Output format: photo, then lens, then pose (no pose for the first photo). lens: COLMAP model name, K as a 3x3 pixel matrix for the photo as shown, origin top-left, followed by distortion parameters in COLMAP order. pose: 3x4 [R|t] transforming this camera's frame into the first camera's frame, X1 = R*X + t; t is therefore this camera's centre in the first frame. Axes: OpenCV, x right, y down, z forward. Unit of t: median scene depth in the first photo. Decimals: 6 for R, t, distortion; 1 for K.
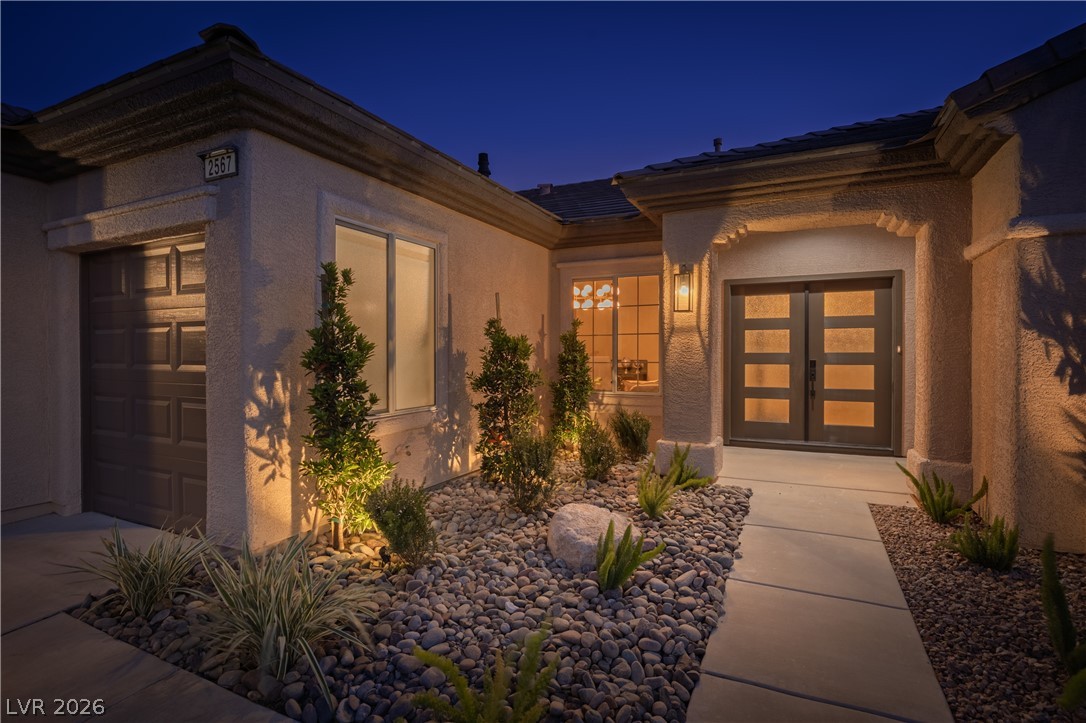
lens RADIAL K [[536.4, 0, 541.3], [0, 536.4, 353.0], [0, 0, 1]] dist [-0.004334, 0.000217]
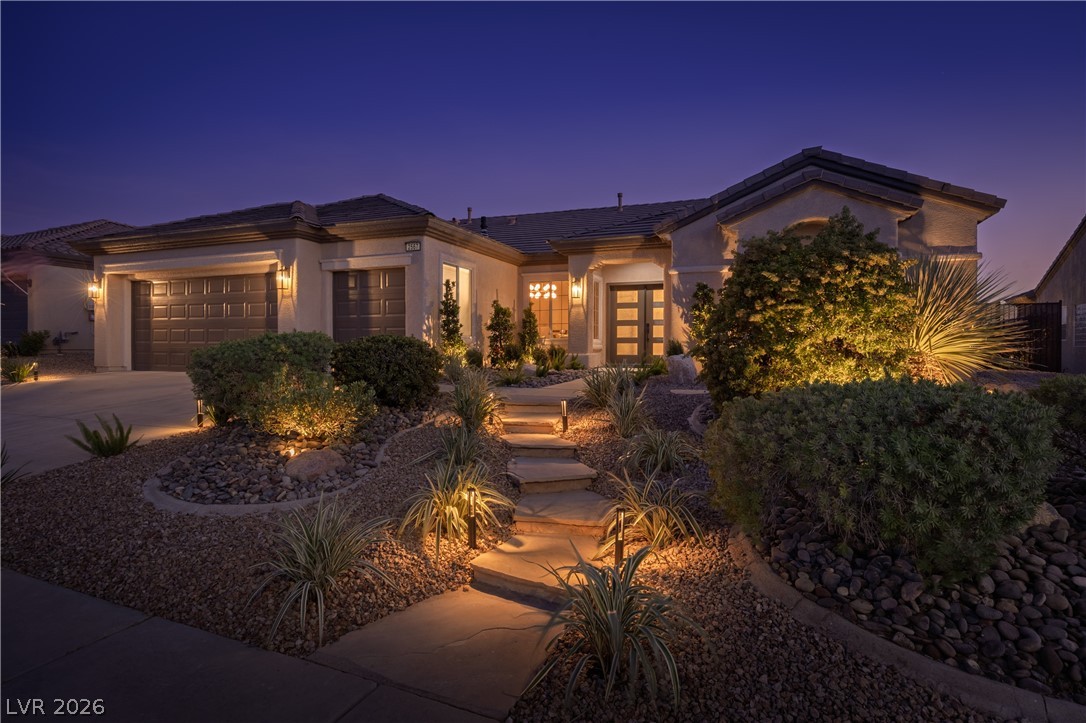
lens RADIAL K [[584.3, 0, 548.8], [0, 584.3, 347.4], [0, 0, 1]] dist [-0.019902, 0.000578]
pose [[0.995929, 0.002215, 0.090116, -0.089049], [-0.001765, 0.999986, -0.005075, 0.159739], [-0.090126, 0.004895, 0.995918, -1.599627]]
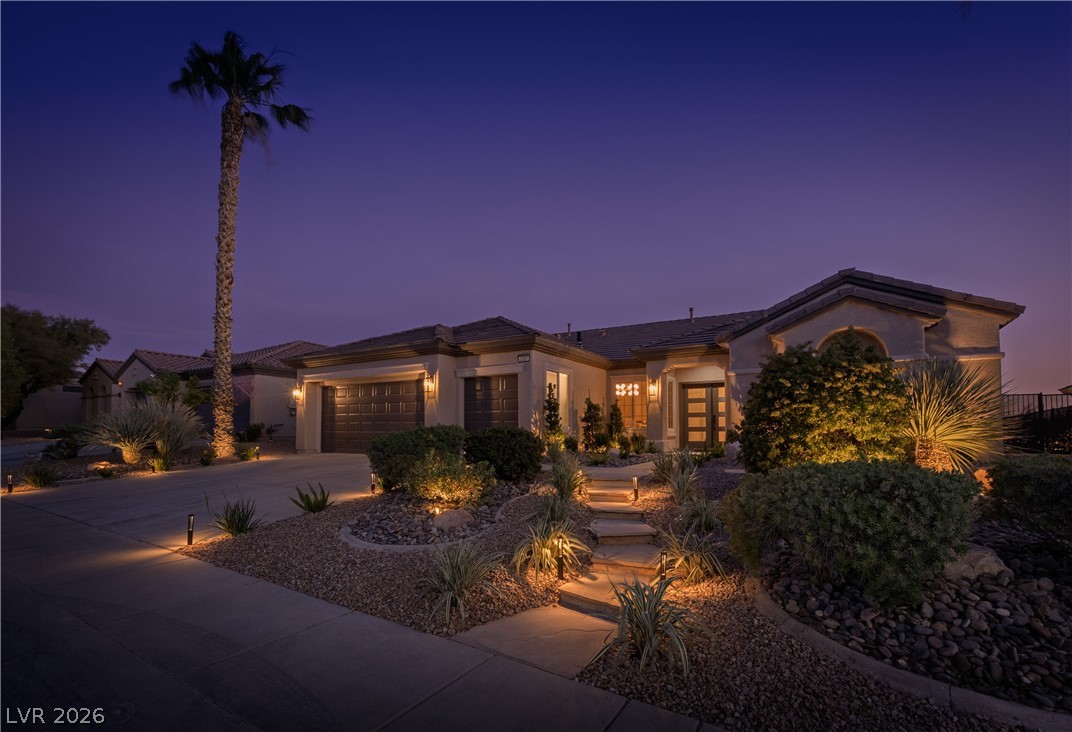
lens RADIAL K [[493.0, 0, 567.9], [0, 493.0, 410.3], [0, 0, 1]] dist [-0.022955, 0.000054]
pose [[0.998523, -0.002384, -0.054272, -0.054100], [-0.000534, 0.998558, -0.053684, 0.155134], [0.054322, 0.053633, 0.997082, -1.760160]]
